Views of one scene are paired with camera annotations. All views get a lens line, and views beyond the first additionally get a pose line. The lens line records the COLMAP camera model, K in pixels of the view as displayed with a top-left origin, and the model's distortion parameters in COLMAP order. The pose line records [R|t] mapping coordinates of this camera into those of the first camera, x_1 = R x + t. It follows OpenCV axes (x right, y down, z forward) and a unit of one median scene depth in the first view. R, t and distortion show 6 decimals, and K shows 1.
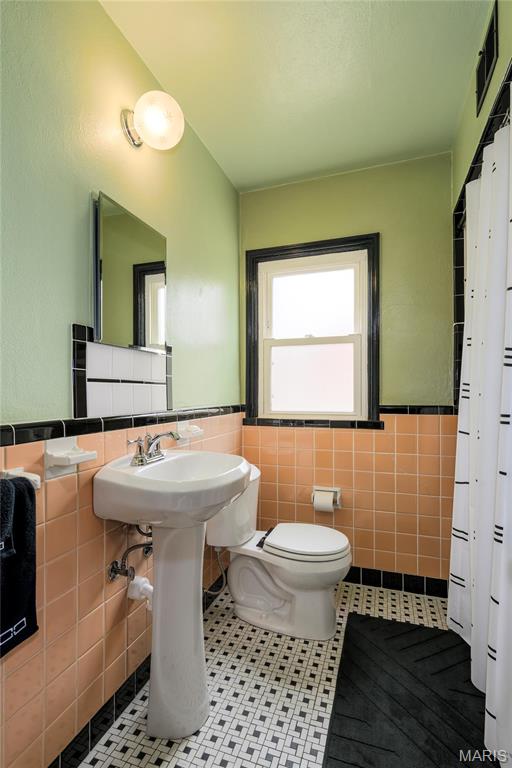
lens RADIAL K [[365.2, 0, 241.2], [0, 365.2, 395.6], [0, 0, 1]] dist [-0.000222, -0.000477]
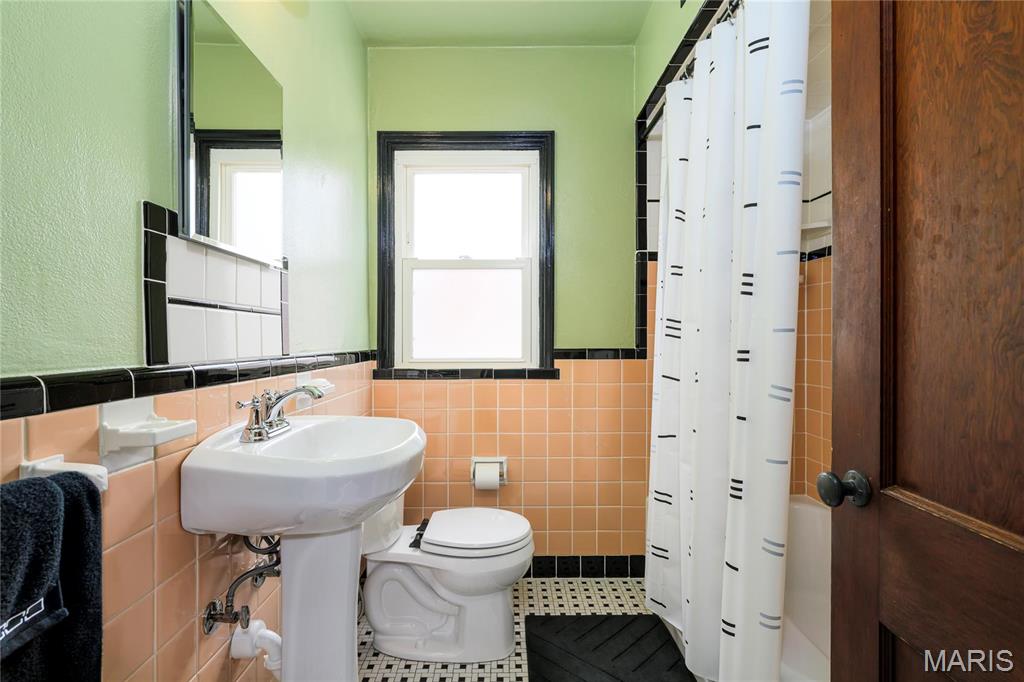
lens RADIAL K [[486.9, 0, 510.4], [0, 486.9, 341.4], [0, 0, 1]] dist [-0.000222, -0.000477]
pose [[0.943976, -0.004055, 0.329988, -0.090349], [0.003859, 0.999992, 0.001251, 0.013423], [-0.329991, 0.000092, 0.943984, 0.045366]]
